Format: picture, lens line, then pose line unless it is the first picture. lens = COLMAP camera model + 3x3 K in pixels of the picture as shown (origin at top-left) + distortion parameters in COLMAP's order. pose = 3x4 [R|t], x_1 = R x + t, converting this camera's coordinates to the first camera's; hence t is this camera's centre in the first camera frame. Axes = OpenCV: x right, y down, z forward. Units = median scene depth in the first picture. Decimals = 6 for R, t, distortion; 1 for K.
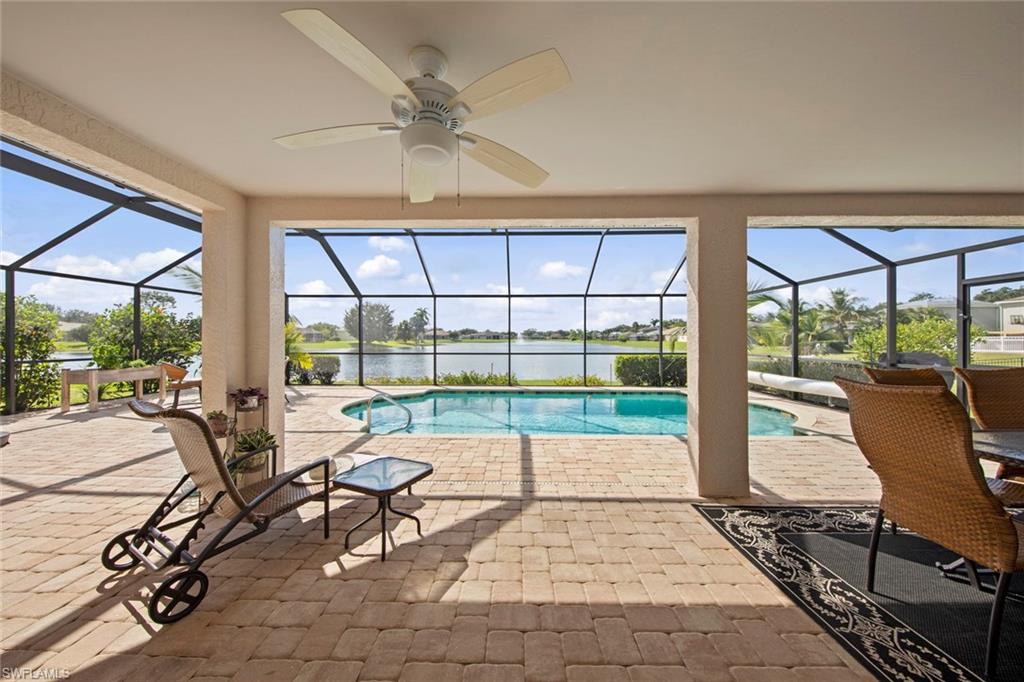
lens RADIAL K [[329.9, 0, 509.8], [0, 329.9, 339.1], [0, 0, 1]] dist [0.000030, 0.000001]
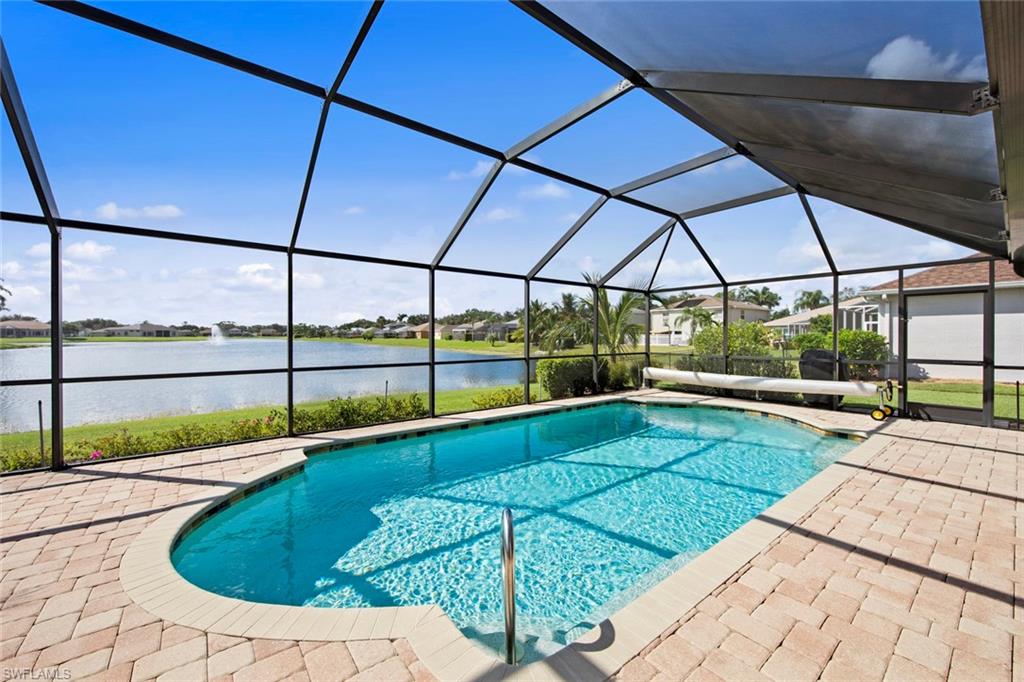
lens RADIAL K [[393.1, 0, 504.4], [0, 393.1, 339.6], [0, 0, 1]] dist [-0.004245, -0.000338]
pose [[0.780455, -0.004990, 0.625192, -0.344154], [-0.000490, 0.999963, 0.008593, -0.003711], [-0.625212, -0.007013, 0.780424, 0.377624]]
